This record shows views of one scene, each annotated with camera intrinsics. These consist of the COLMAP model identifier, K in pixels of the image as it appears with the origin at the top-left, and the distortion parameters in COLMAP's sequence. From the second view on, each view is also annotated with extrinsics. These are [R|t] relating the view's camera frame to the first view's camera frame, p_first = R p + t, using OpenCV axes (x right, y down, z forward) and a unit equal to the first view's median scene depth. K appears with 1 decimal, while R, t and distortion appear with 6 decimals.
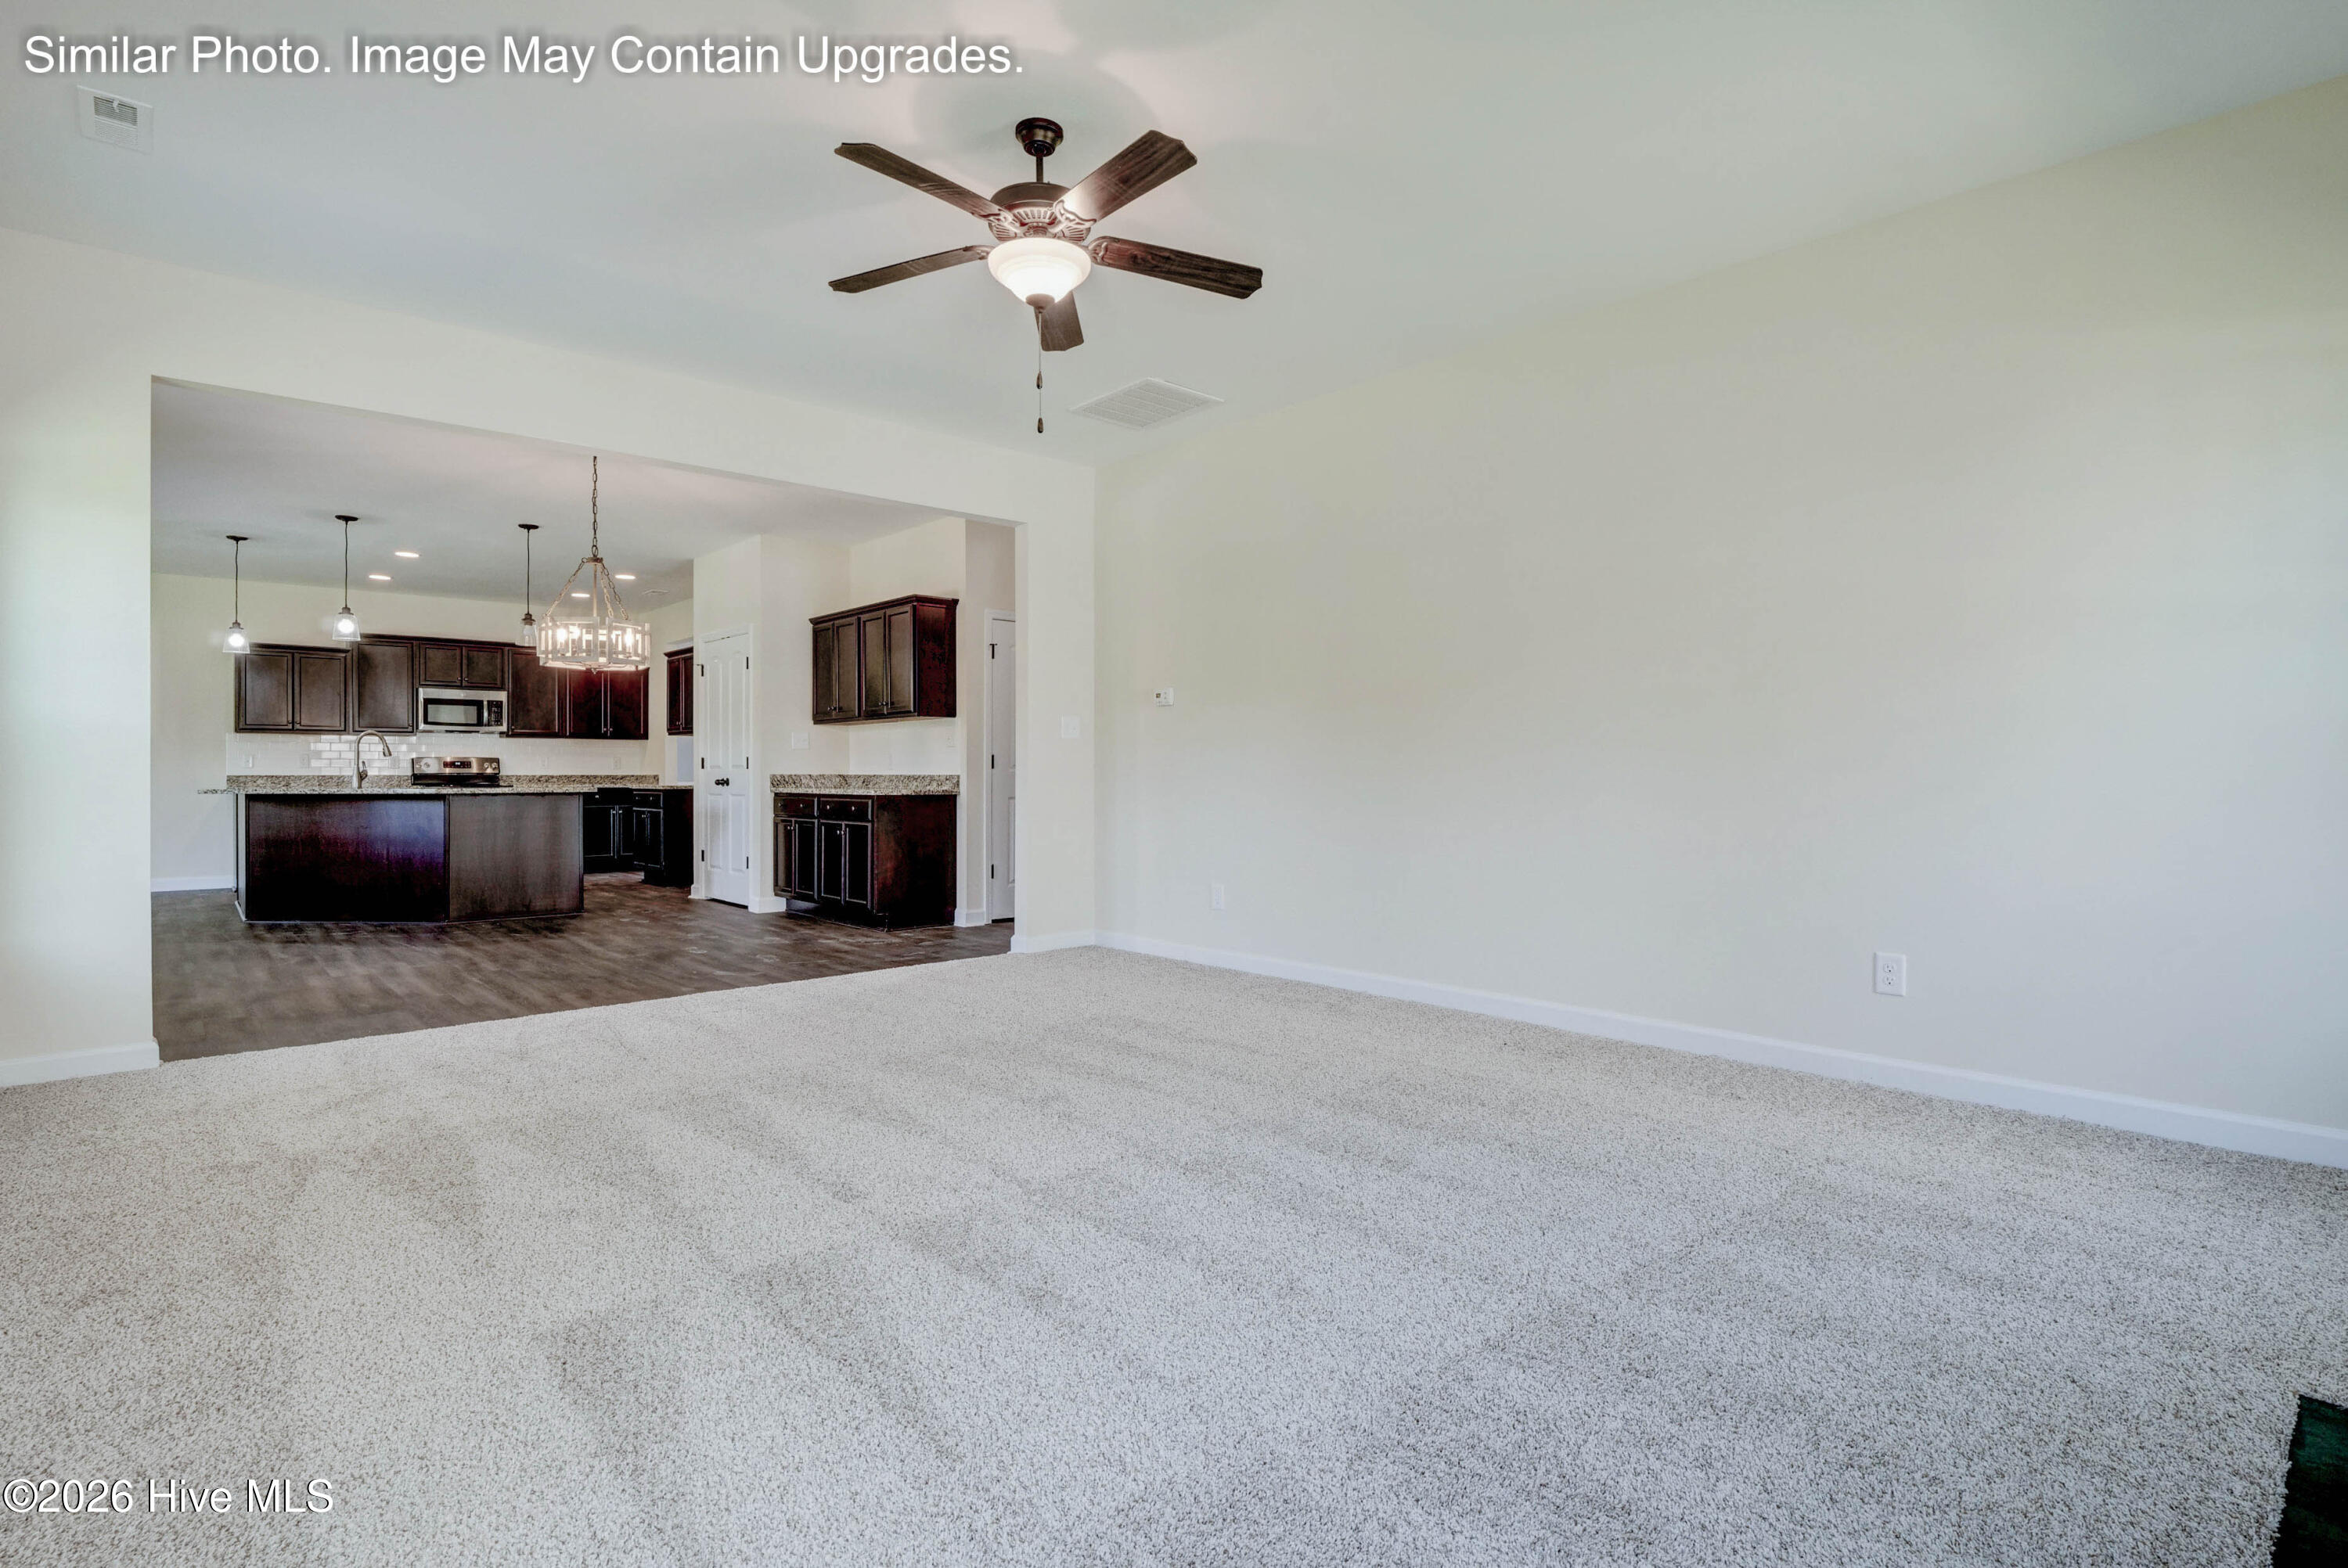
lens RADIAL K [[1151.0, 0, 1173.5], [0, 1151.0, 777.7], [0, 0, 1]] dist [-0.002403, -0.000739]
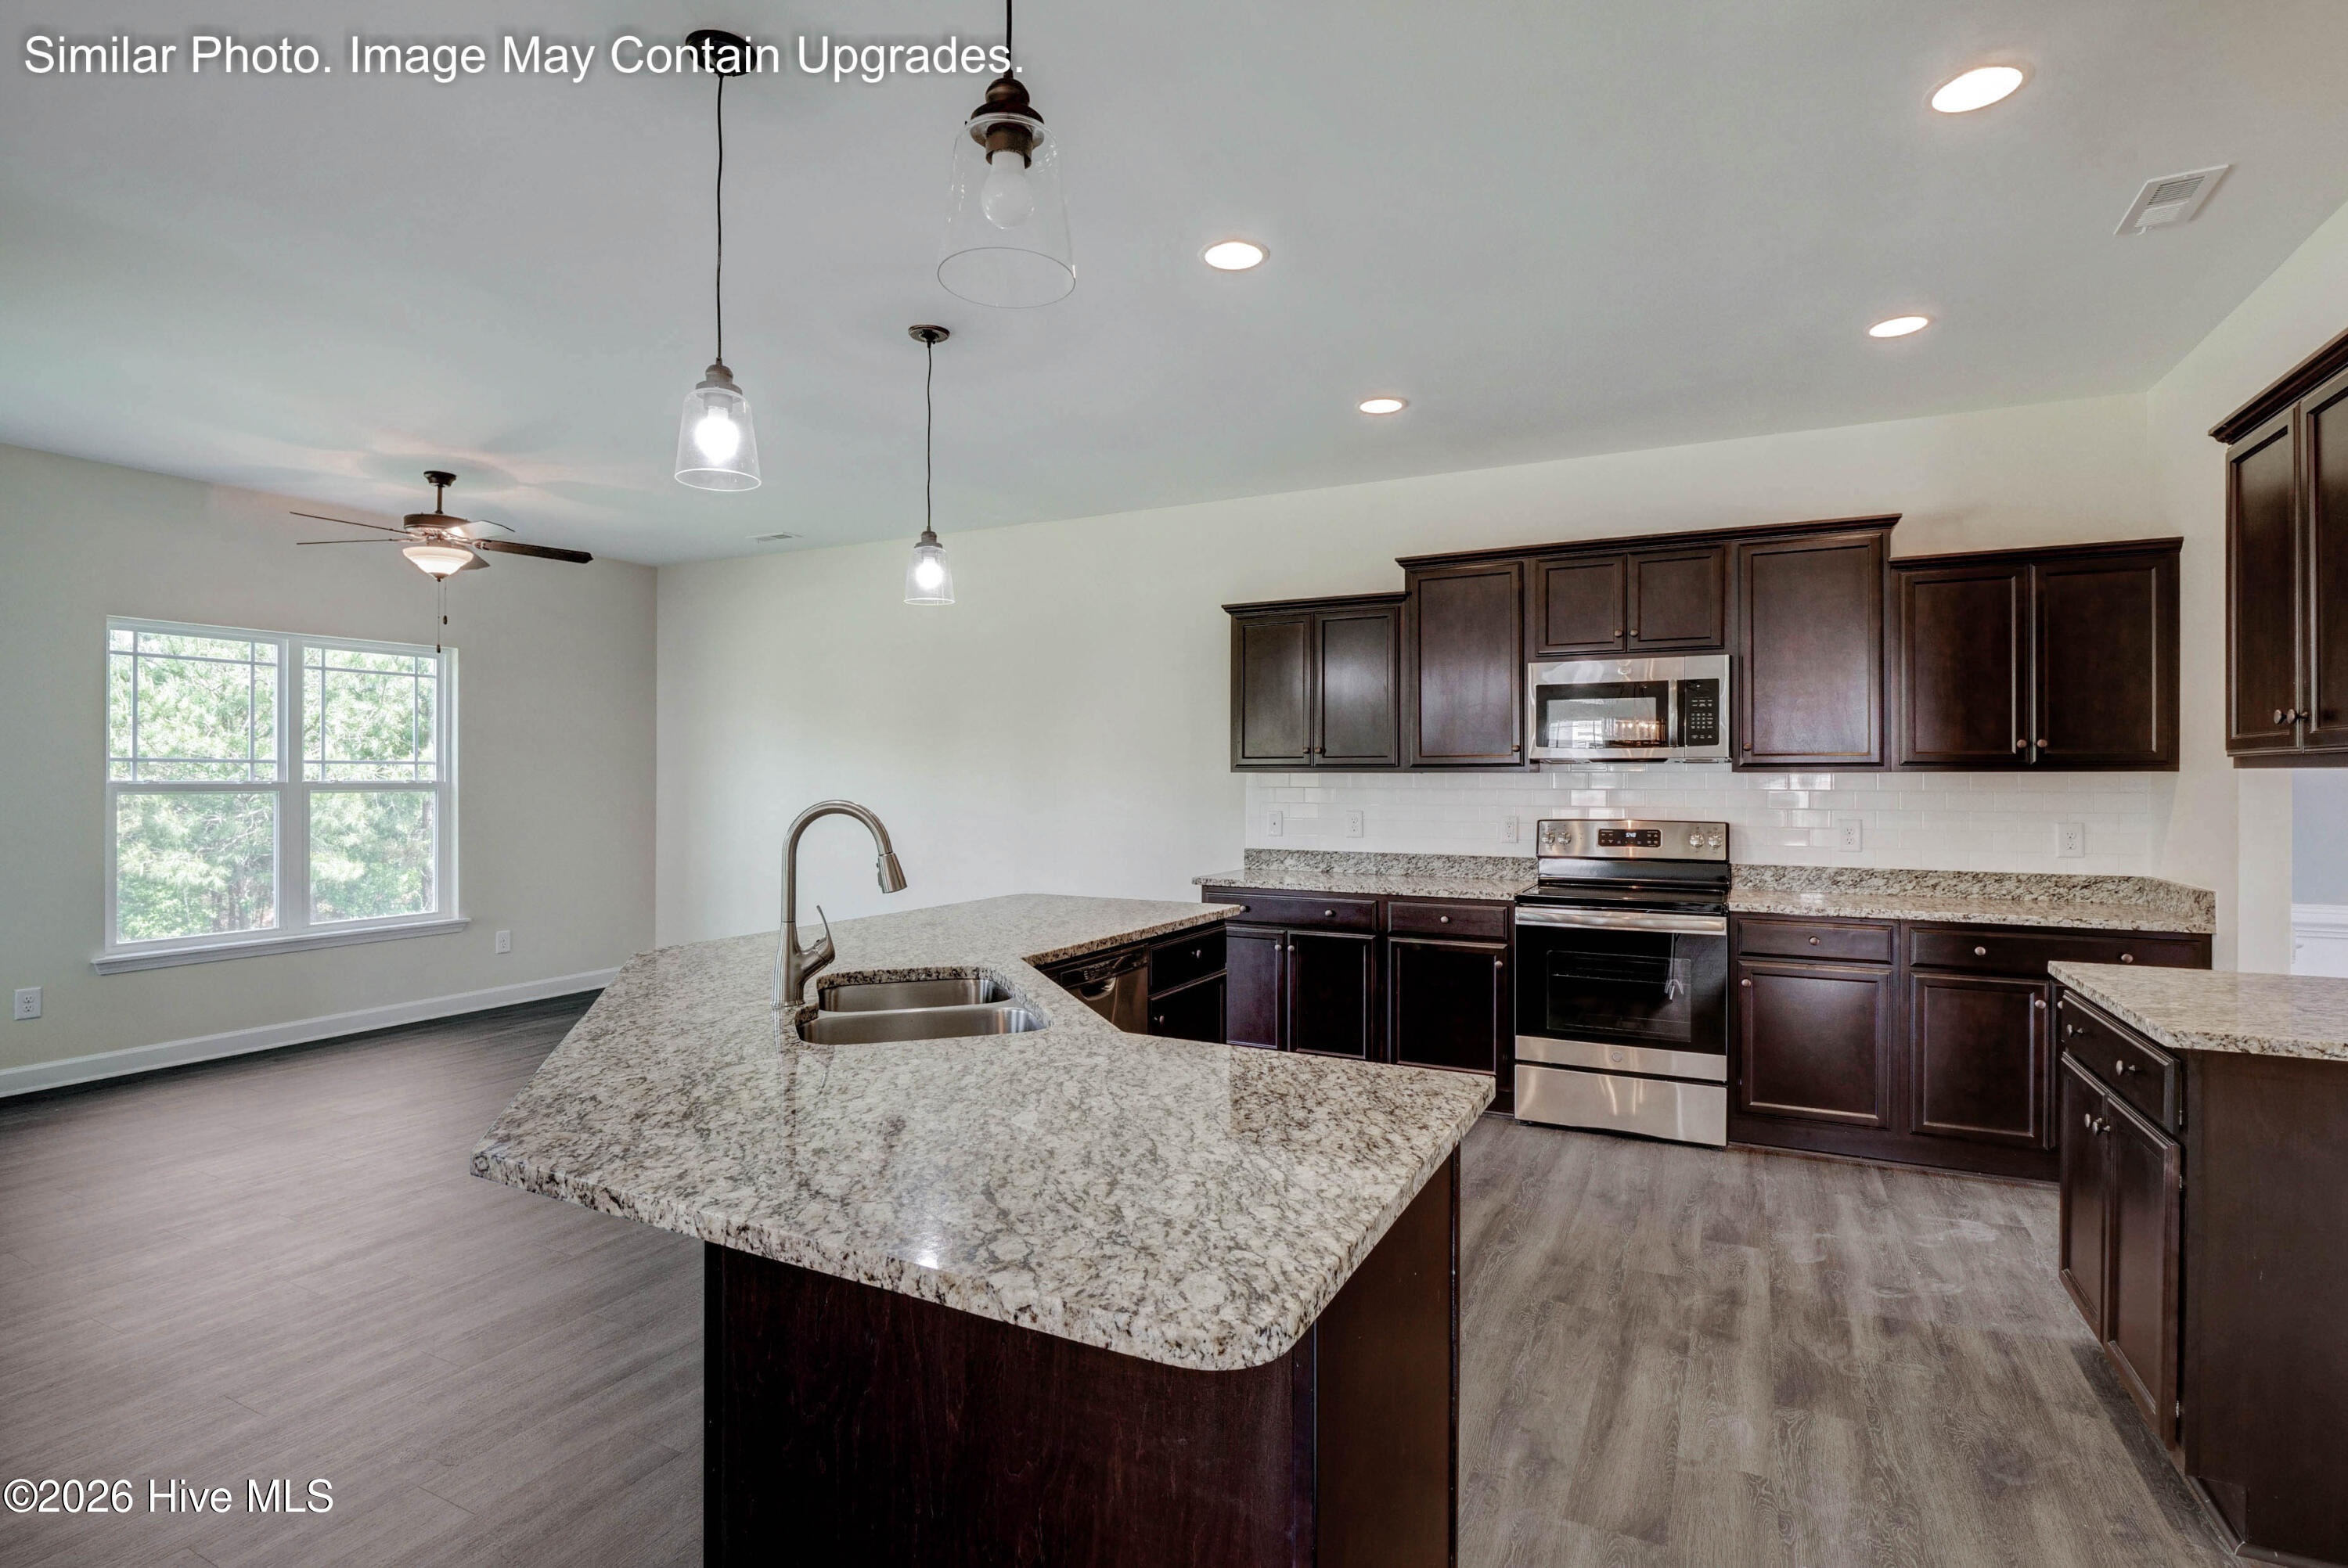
lens RADIAL K [[1151.0, 0, 1173.0], [0, 1151.0, 776.6], [0, 0, 1]] dist [-0.002403, -0.000739]
pose [[0.365976, 0.002569, -0.930621, -0.292460], [-0.003802, 0.999992, 0.001265, -0.033896], [0.930617, 0.003075, 0.365982, 0.693773]]
